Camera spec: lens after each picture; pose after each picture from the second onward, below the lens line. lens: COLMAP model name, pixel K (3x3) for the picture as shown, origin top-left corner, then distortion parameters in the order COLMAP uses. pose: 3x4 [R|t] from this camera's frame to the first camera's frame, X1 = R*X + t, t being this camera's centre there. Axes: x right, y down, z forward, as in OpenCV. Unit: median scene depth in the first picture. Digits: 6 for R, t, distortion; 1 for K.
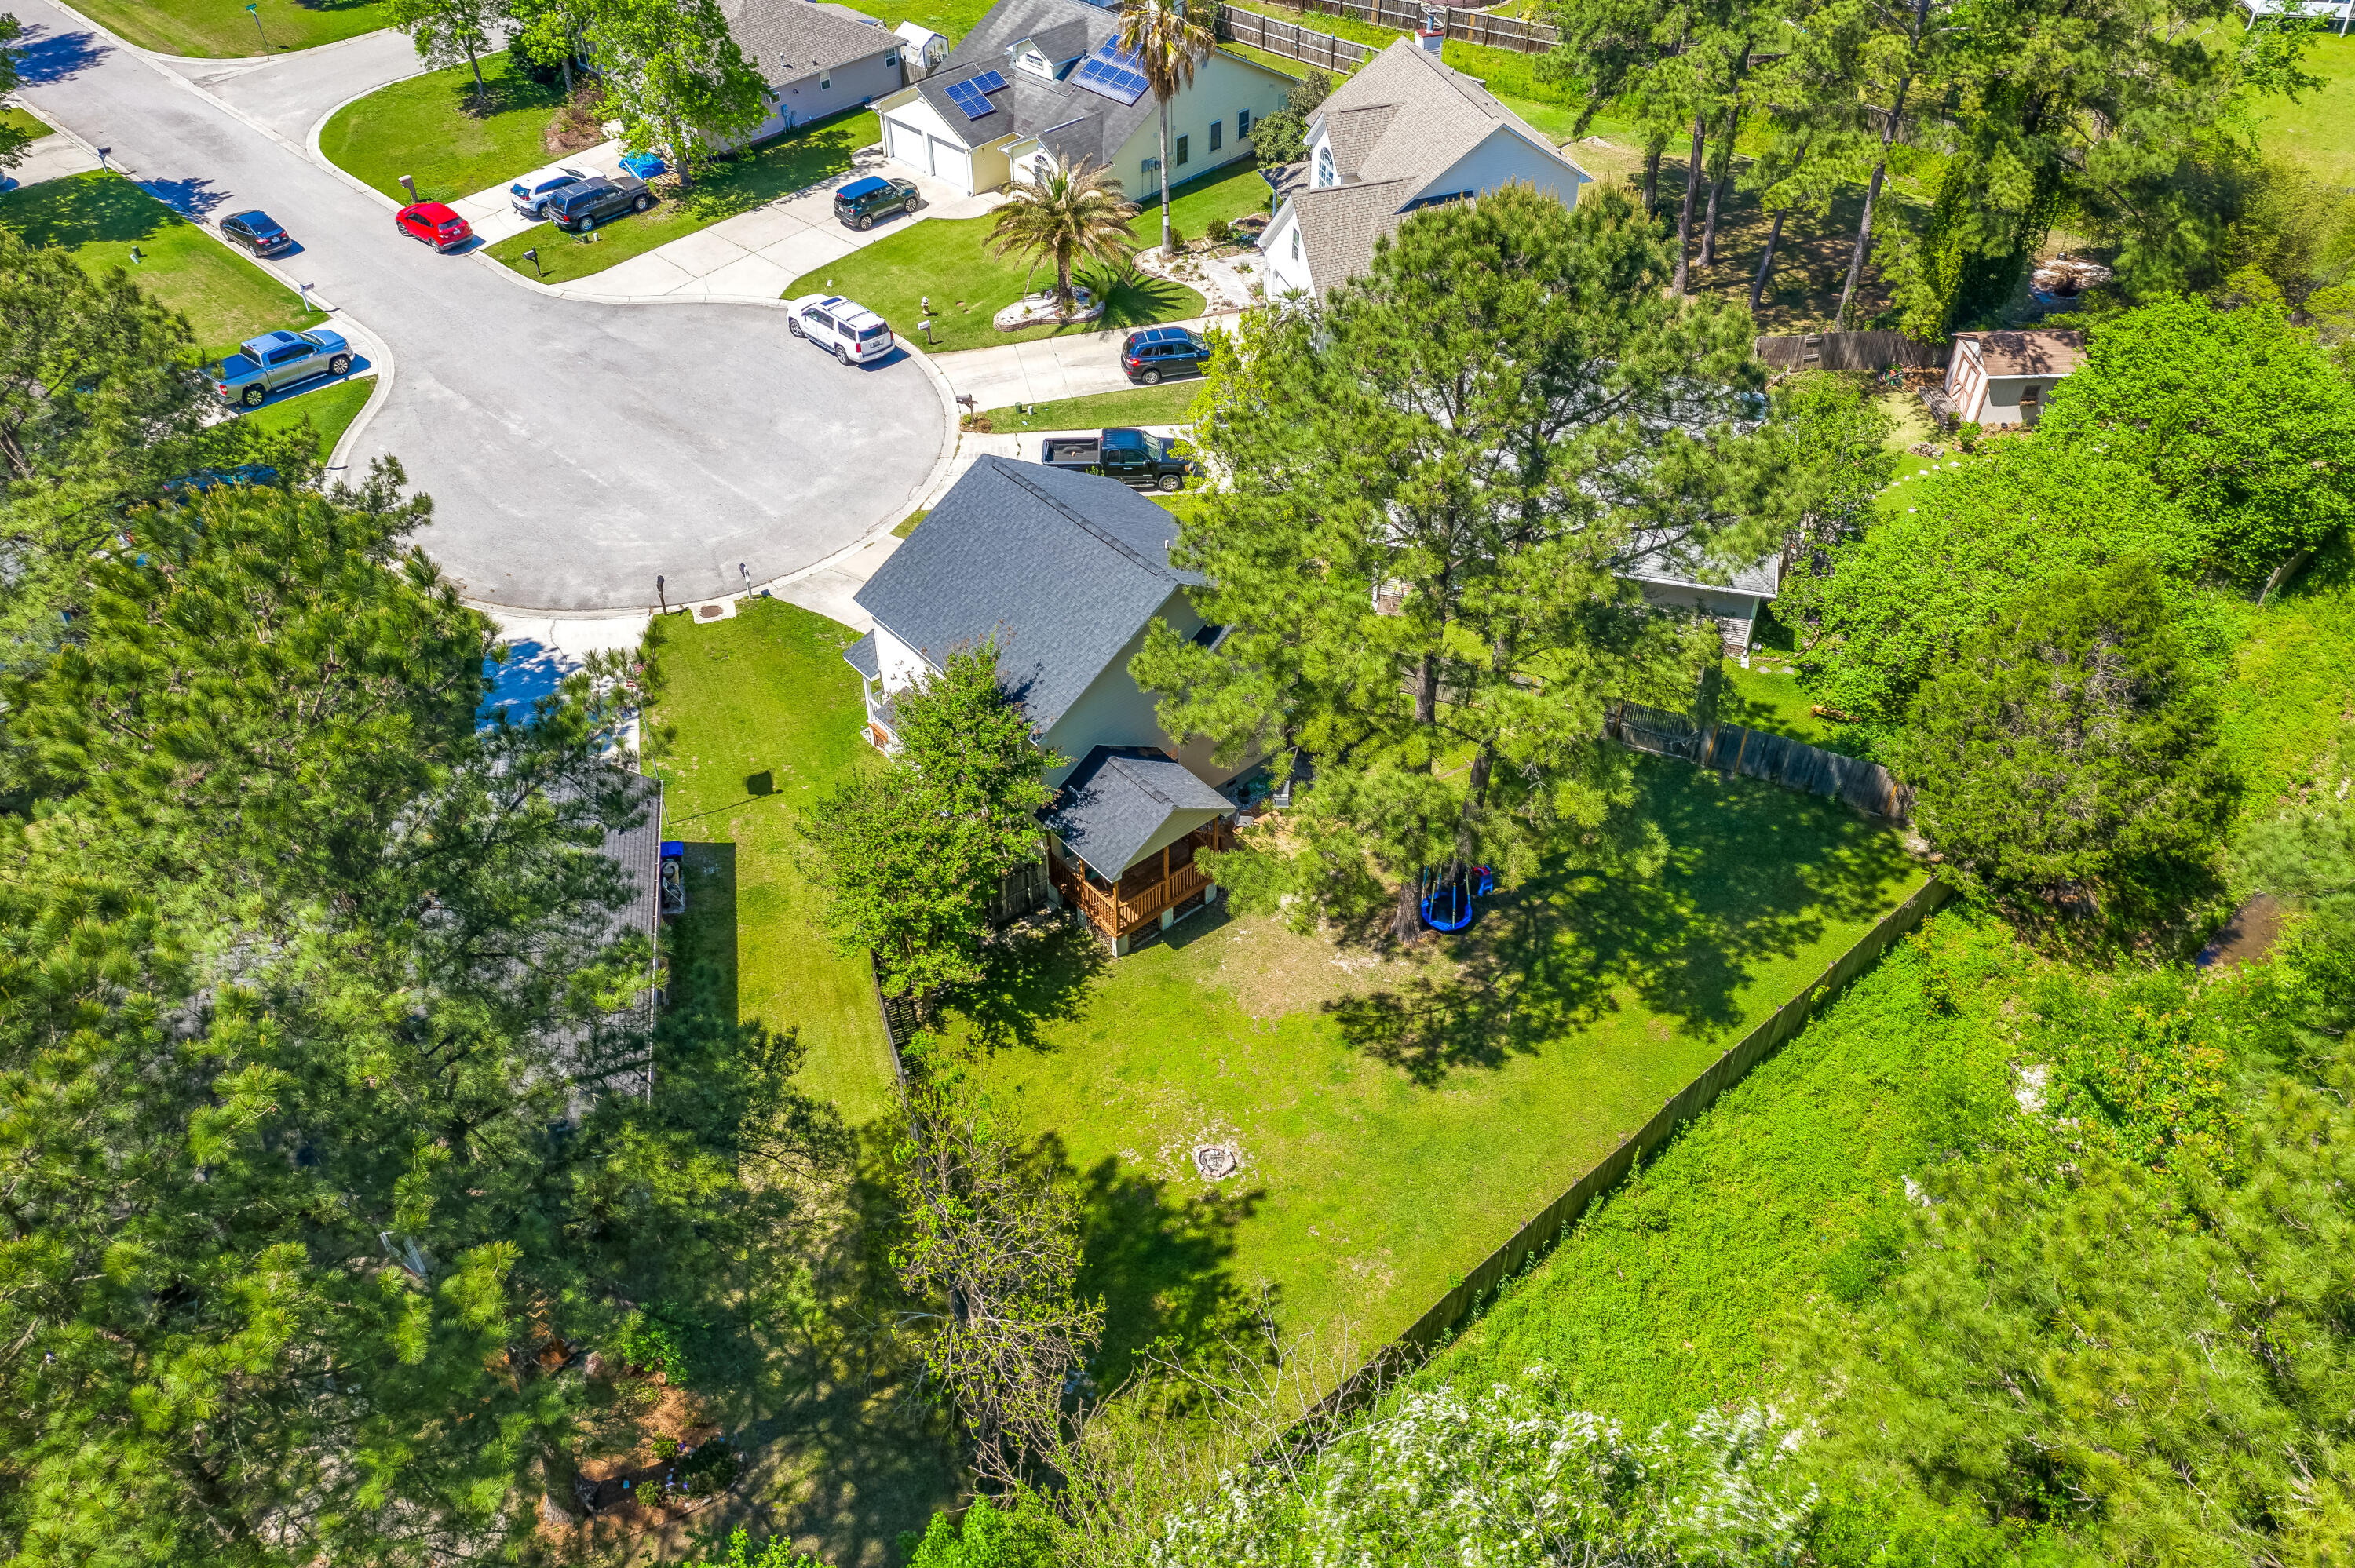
lens RADIAL K [[1855.7, 0, 1177.5], [0, 1855.7, 784.0], [0, 0, 1]] dist [-0.013488, 0.002547]
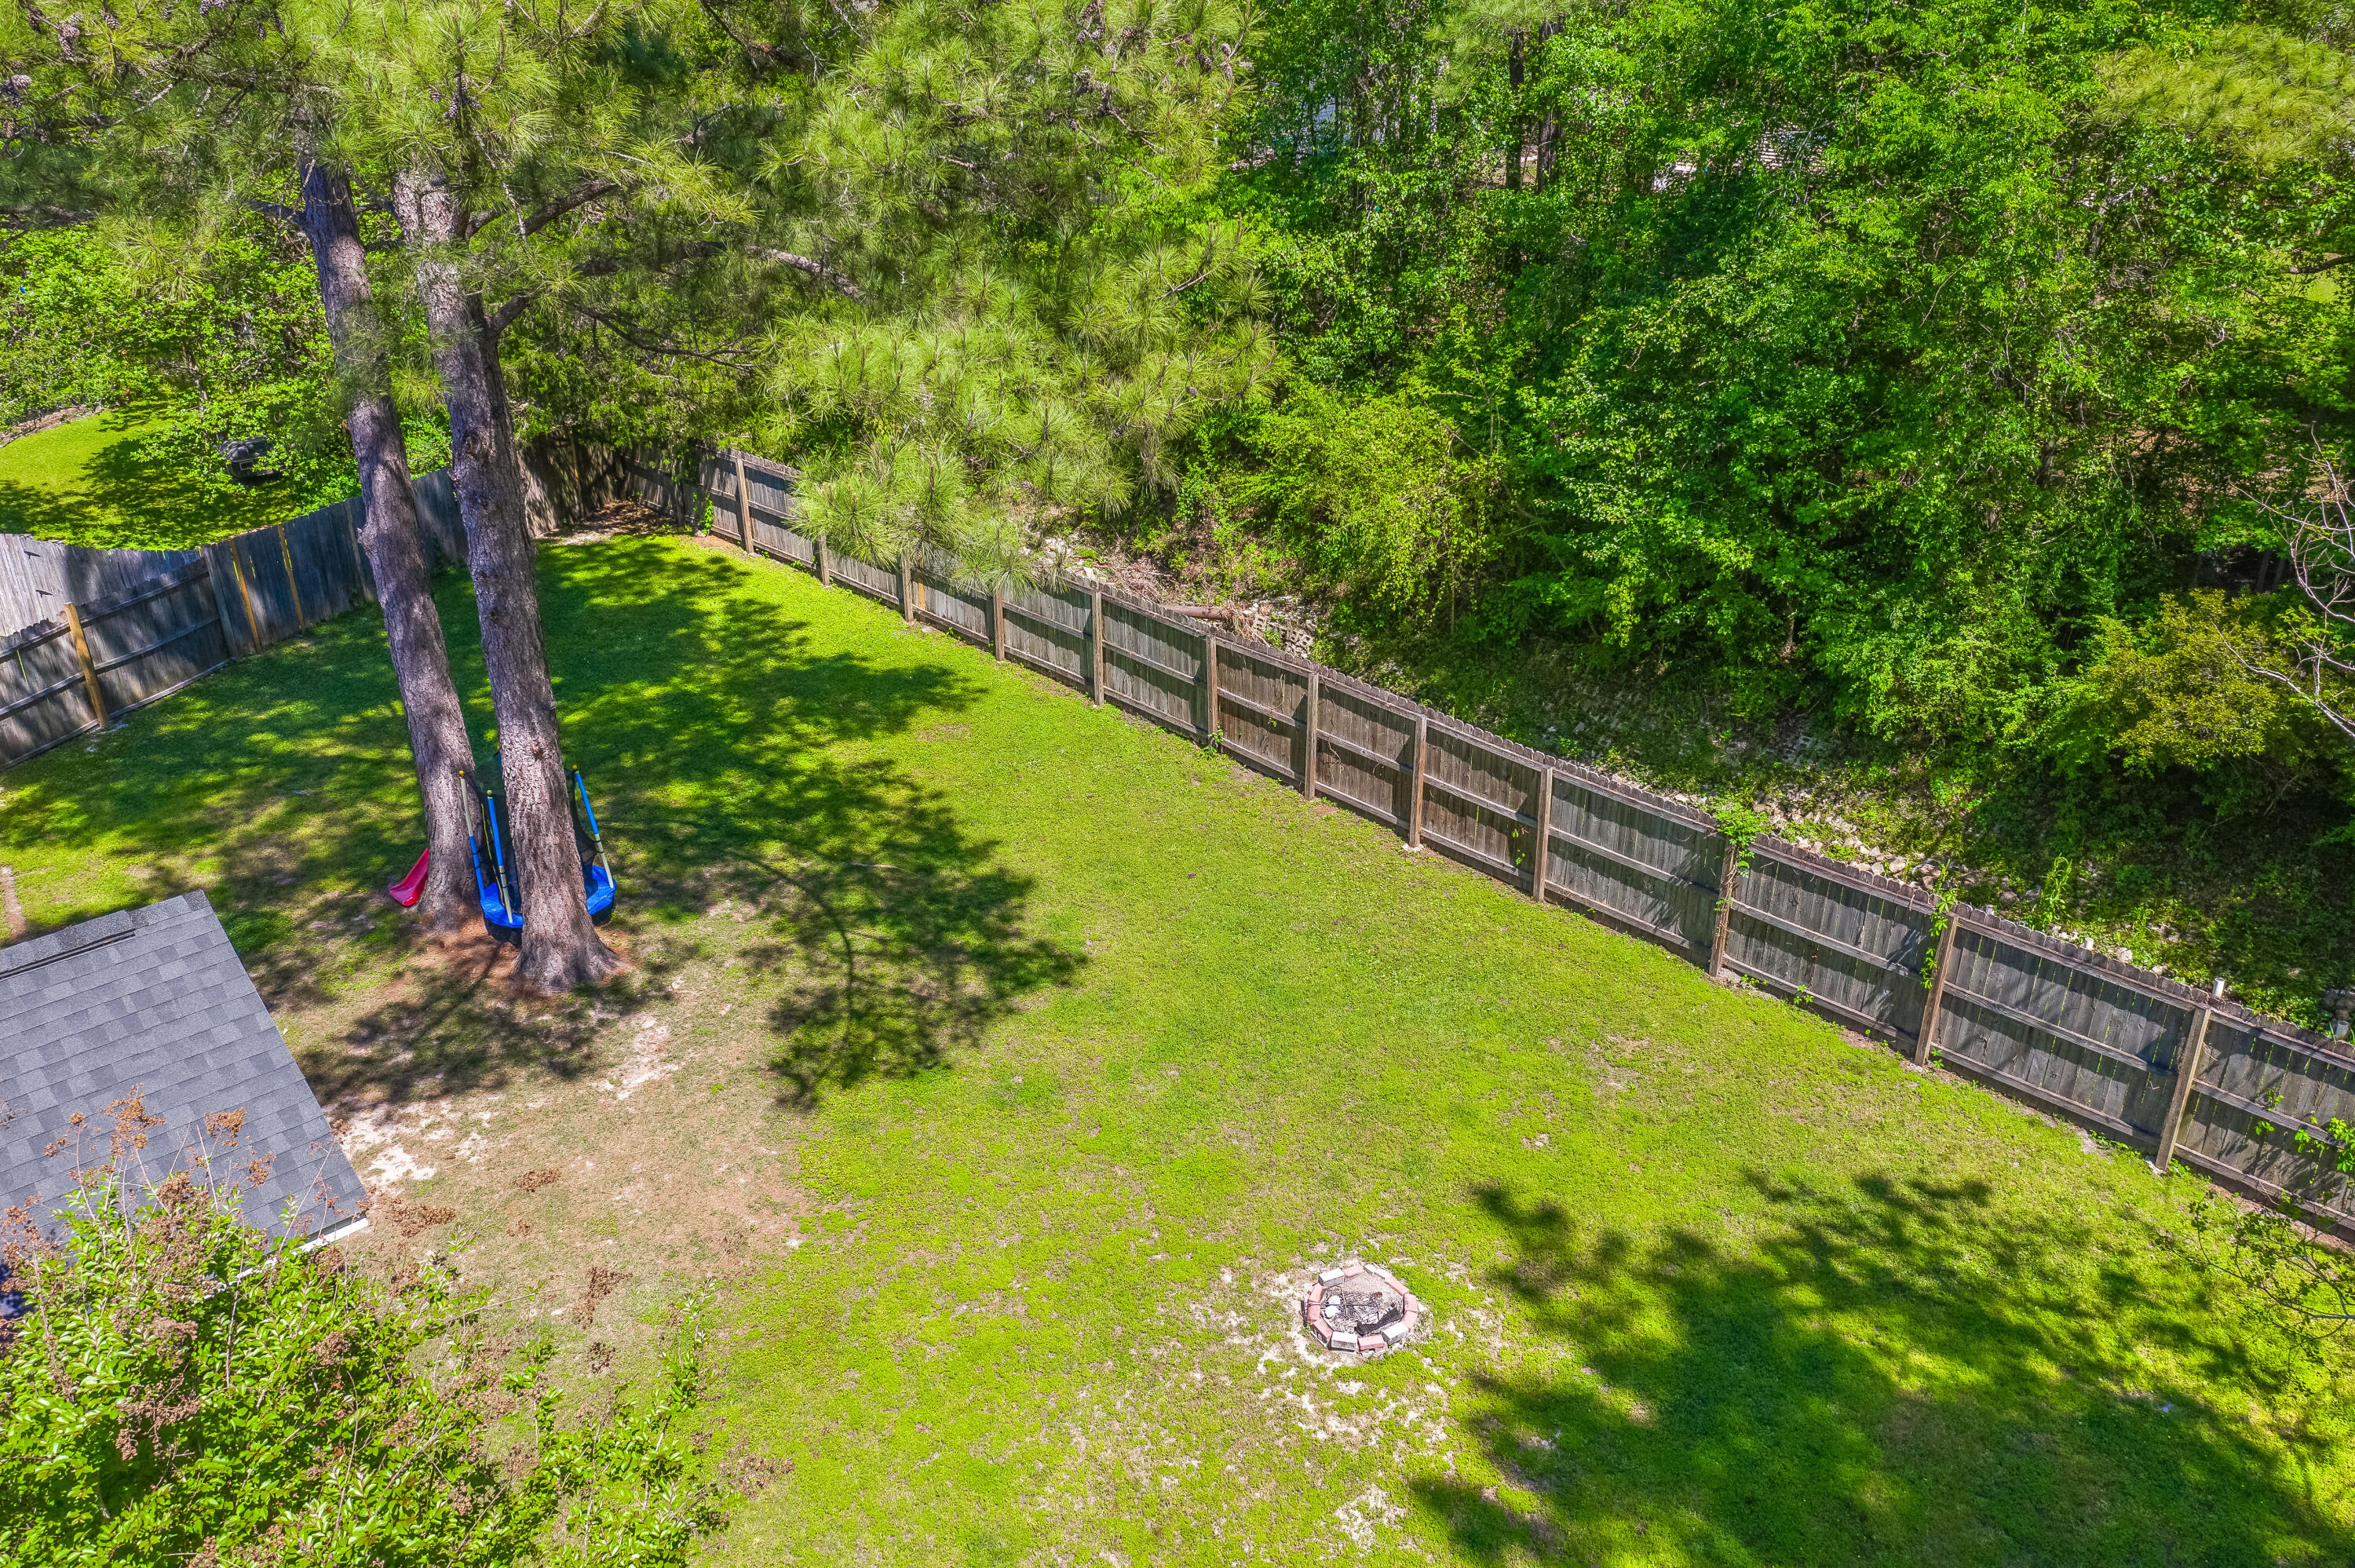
lens RADIAL K [[1855.7, 0, 1177.5], [0, 1855.7, 784.0], [0, 0, 1]] dist [-0.013488, 0.002547]
pose [[-0.033511, -0.436611, 0.899026, -0.209208], [0.677451, 0.651428, 0.341617, 0.008531], [-0.734804, 0.620494, 0.273953, 0.794189]]
